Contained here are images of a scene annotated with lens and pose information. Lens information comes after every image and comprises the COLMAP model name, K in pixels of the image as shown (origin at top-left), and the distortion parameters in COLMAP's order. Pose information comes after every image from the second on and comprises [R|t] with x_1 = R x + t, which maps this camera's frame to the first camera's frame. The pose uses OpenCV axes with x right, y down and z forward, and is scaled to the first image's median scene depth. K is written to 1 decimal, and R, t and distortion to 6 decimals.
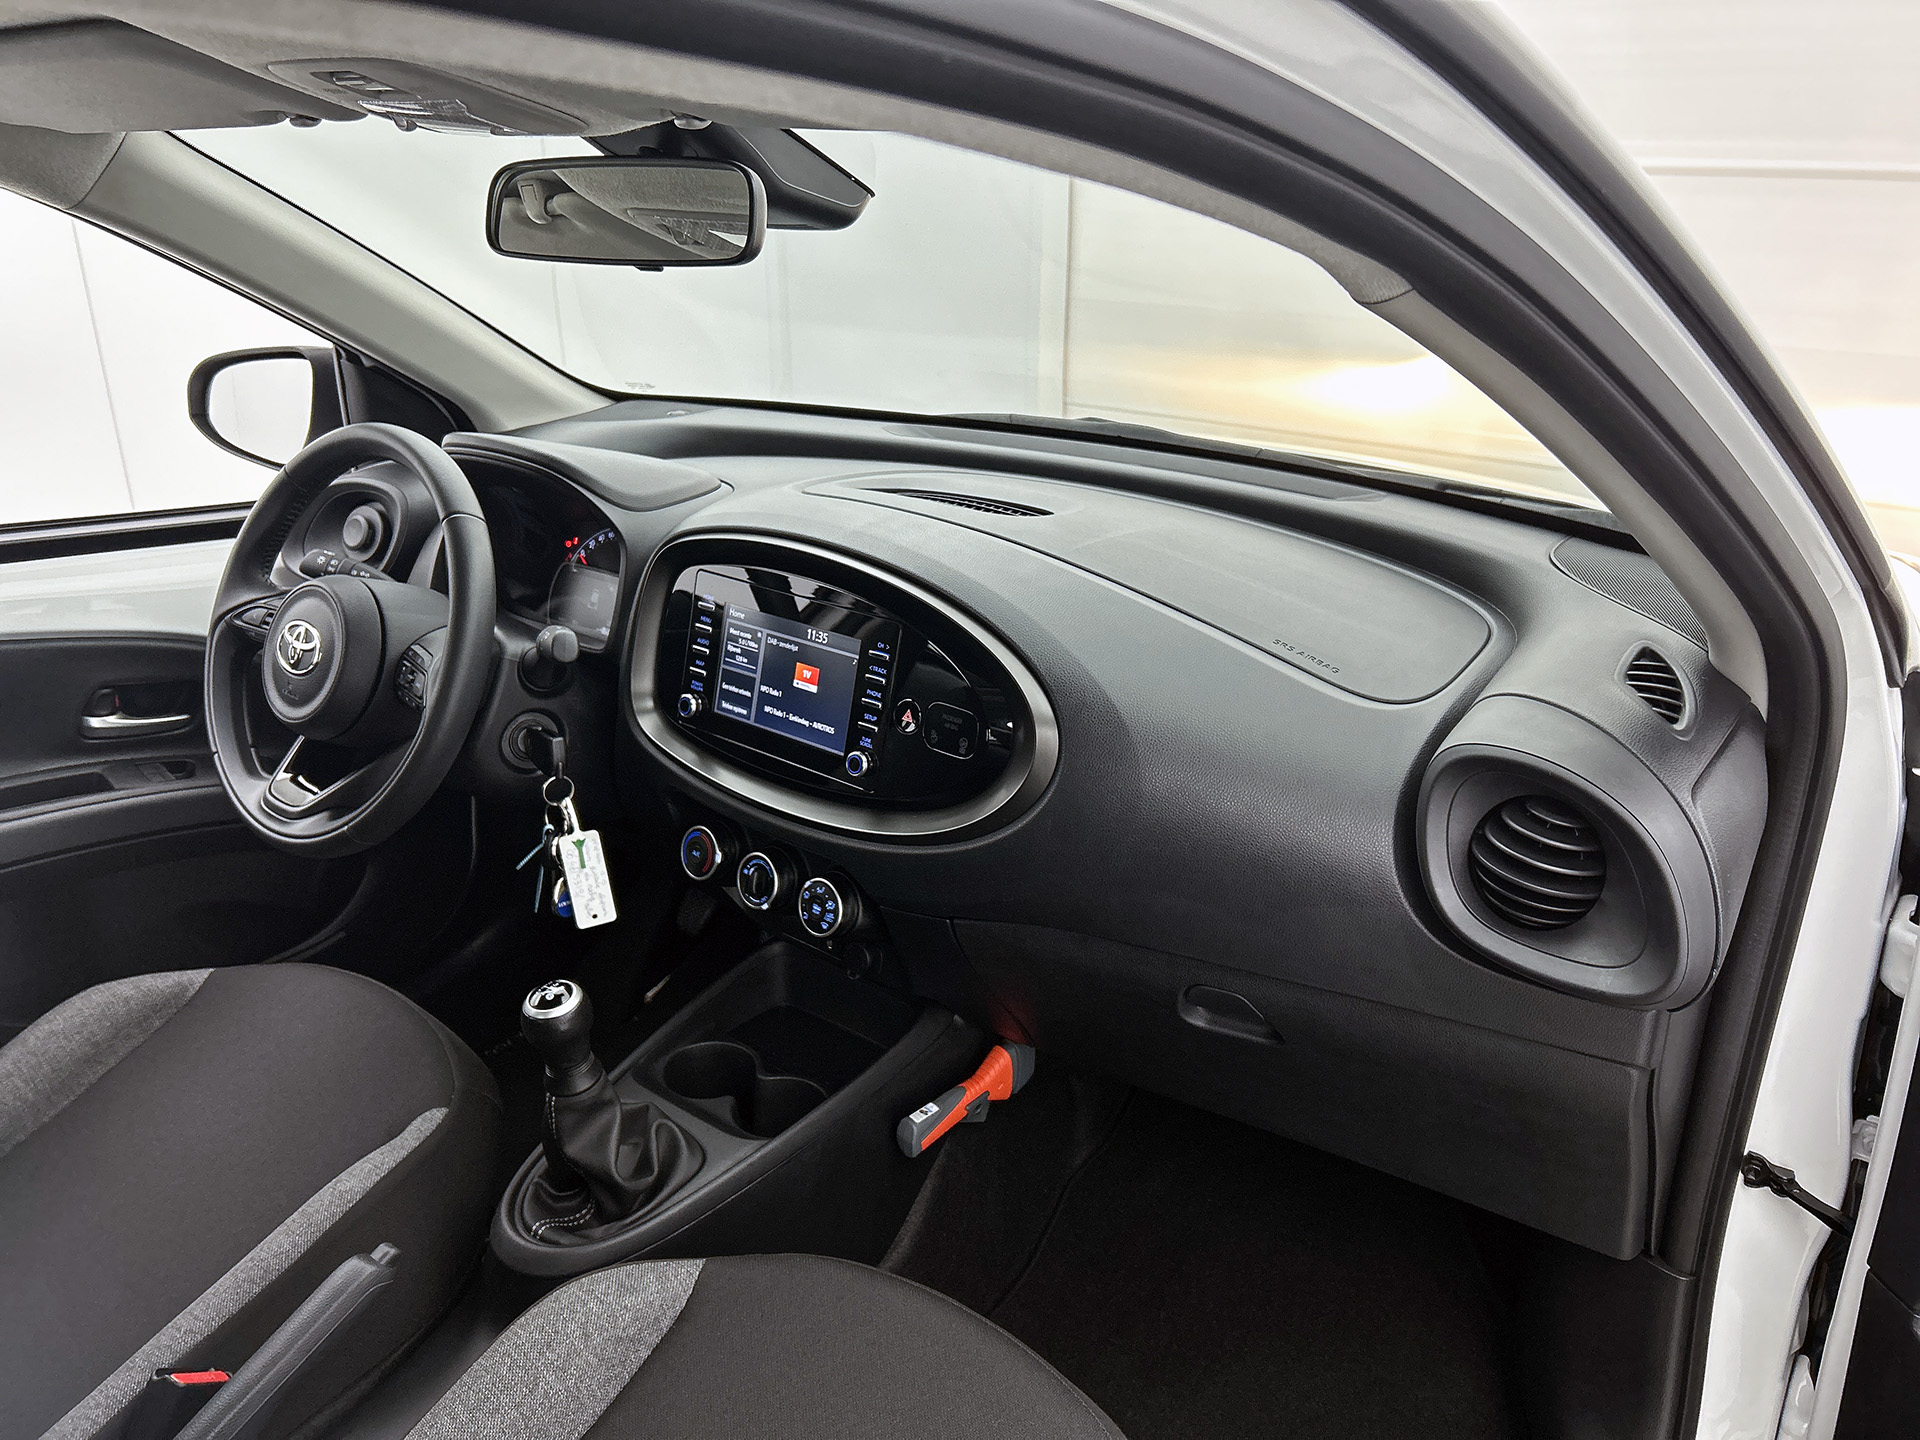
lens RADIAL K [[1452.8, 0, 954.7], [0, 1452.8, 685.2], [0, 0, 1]] dist [0.039340, -0.058747]
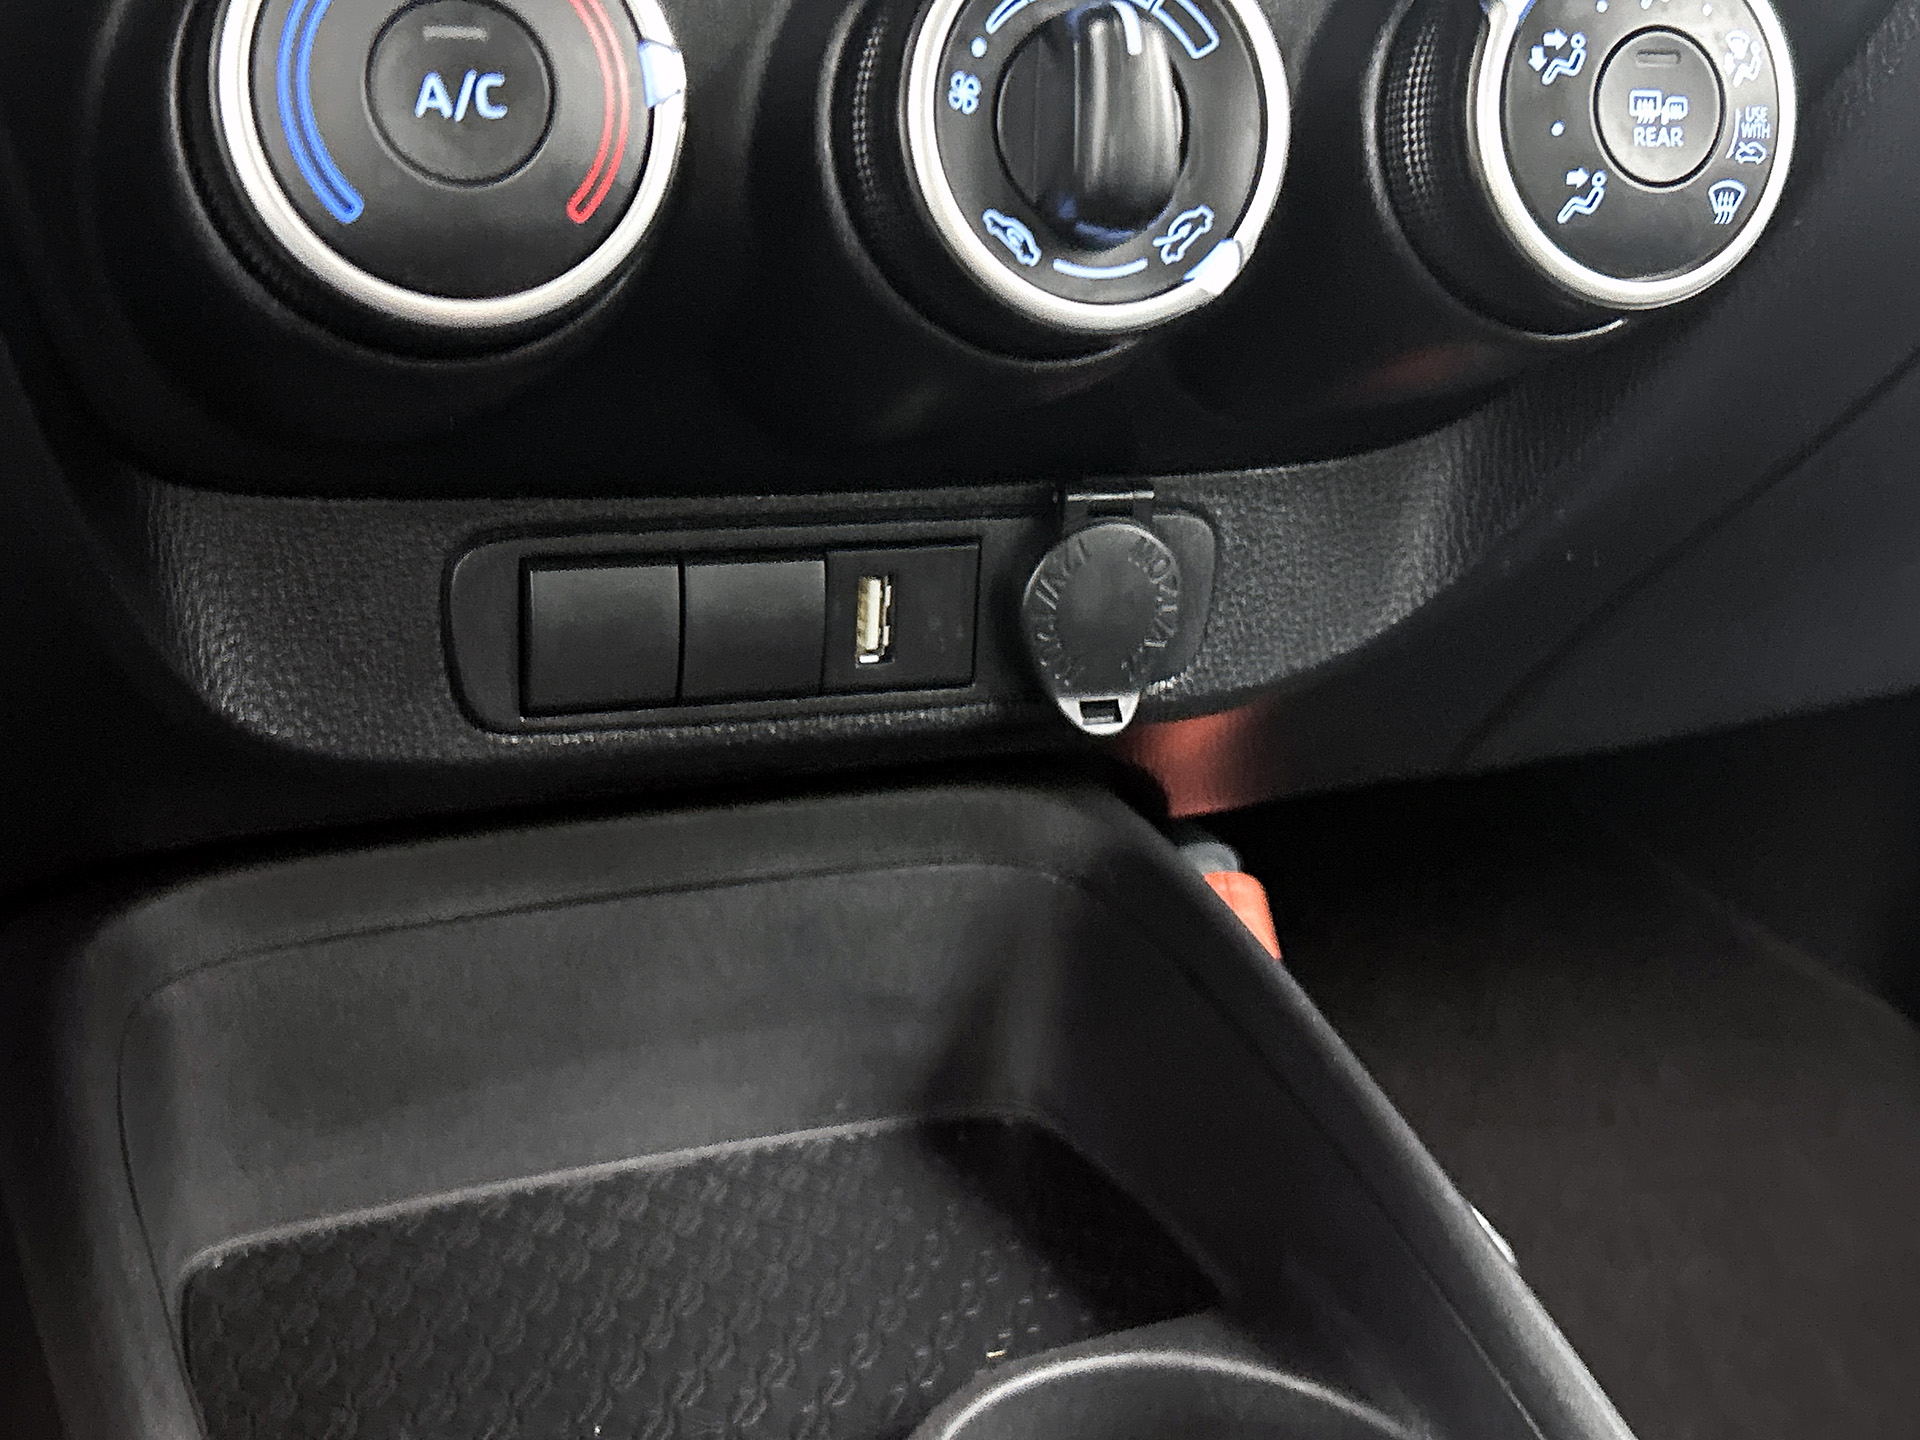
lens RADIAL K [[2400.5, 0, 942.1], [0, 2400.5, 720.5], [0, 0, 1]] dist [0.064435, 0.000000]
pose [[0.486161, -0.304821, 0.818982, -0.349899], [0.239270, 0.947808, 0.210735, 0.137460], [-0.840474, 0.093507, 0.533722, 0.900506]]
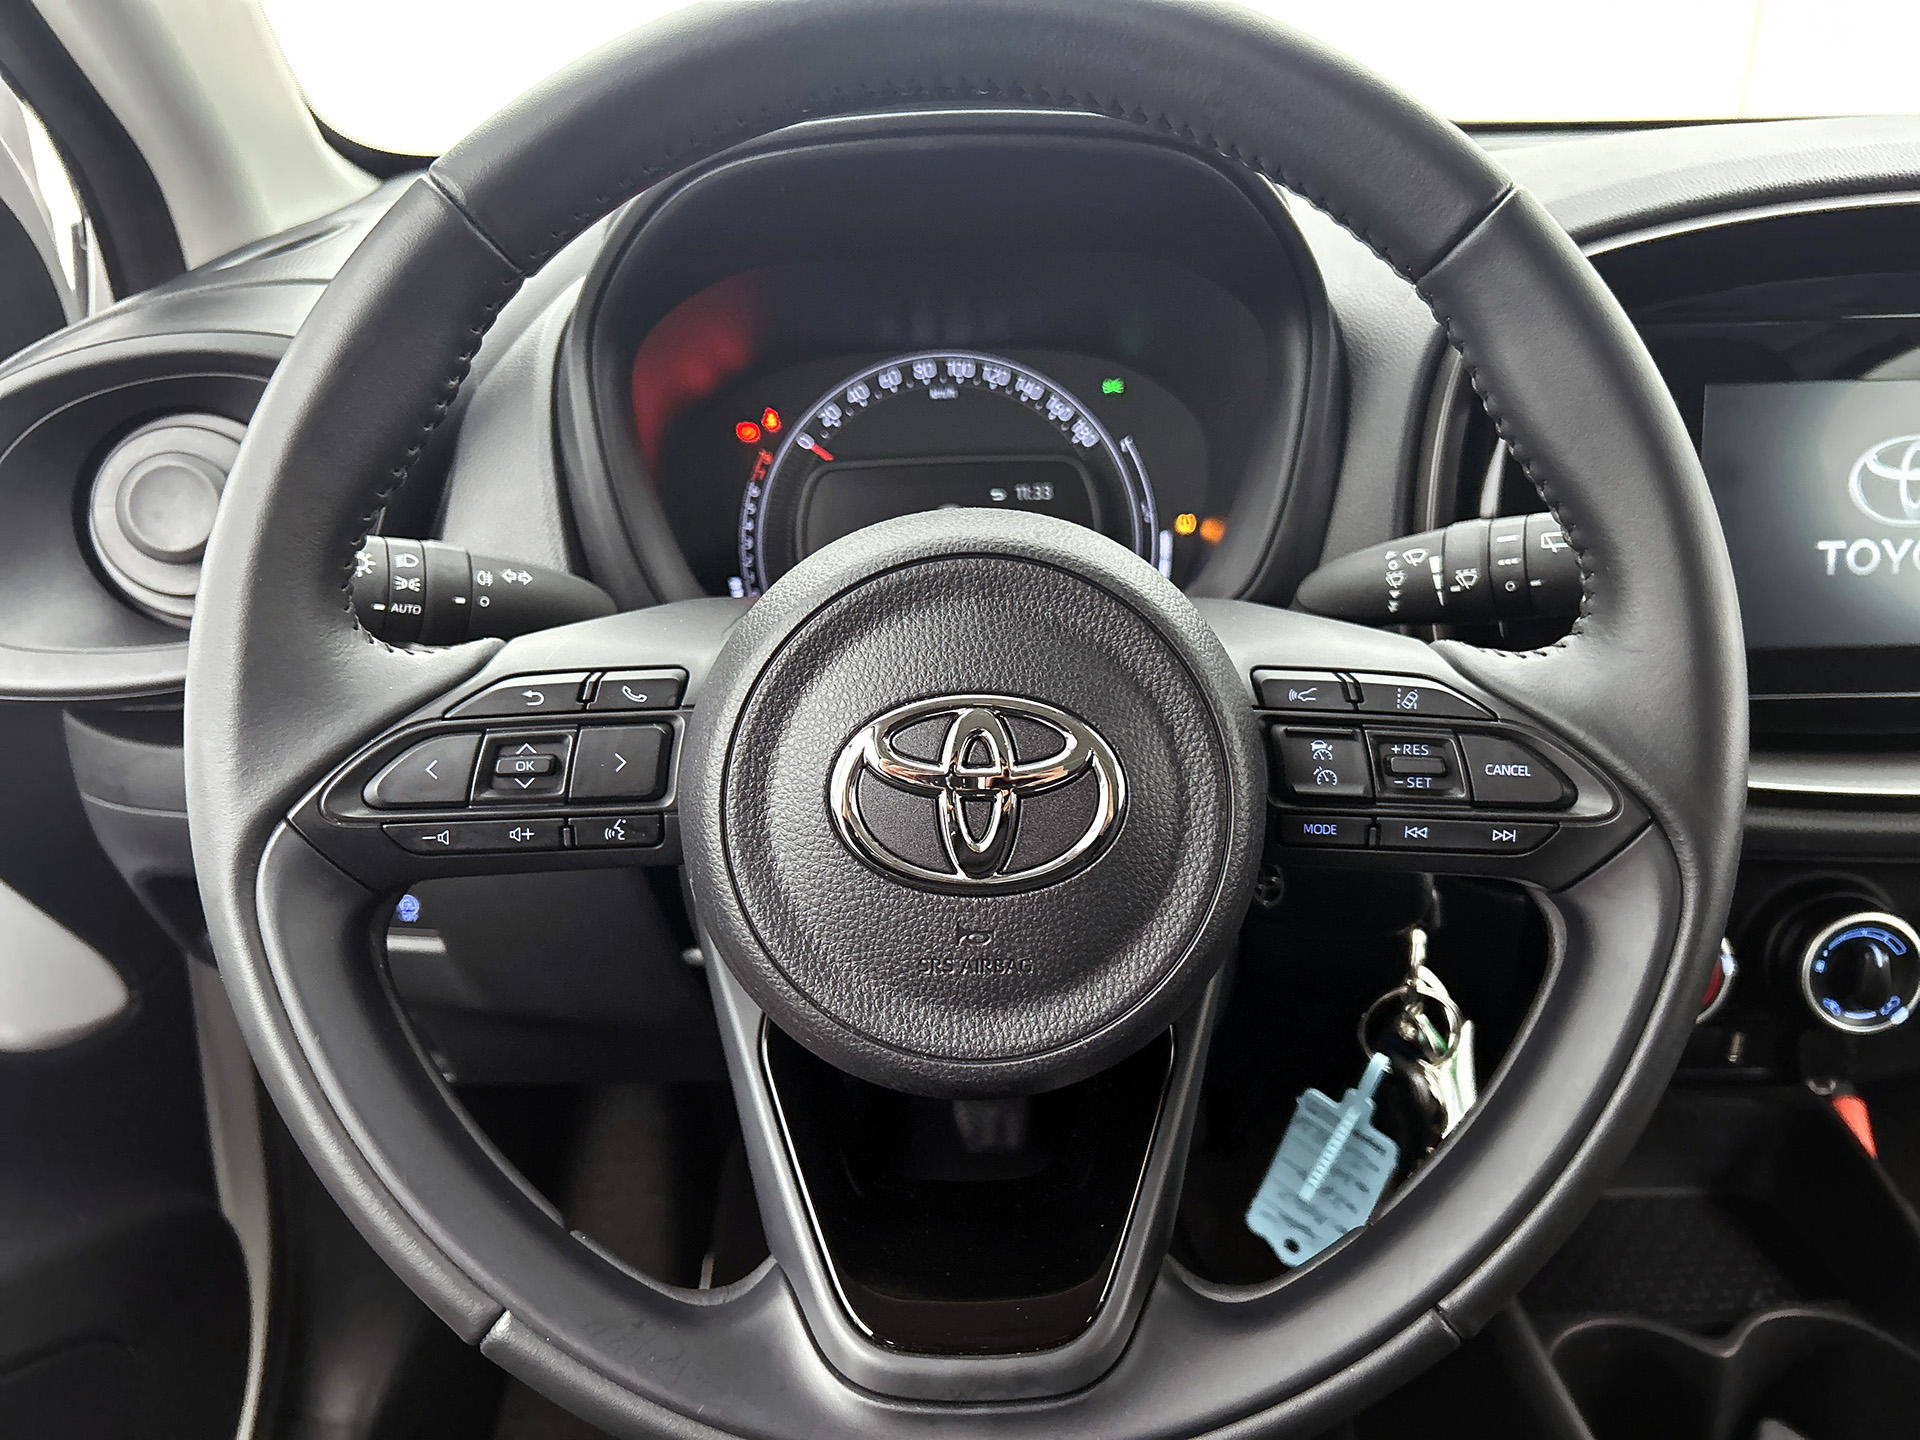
lens RADIAL K [[1452.8, 0, 961.2], [0, 1452.8, 716.6], [0, 0, 1]] dist [0.039340, -0.058747]
pose [[0.769926, -0.273822, 0.576398, -0.601749], [0.245002, 0.960874, 0.129206, -0.073079], [-0.589226, 0.041739, 0.806889, 0.796654]]
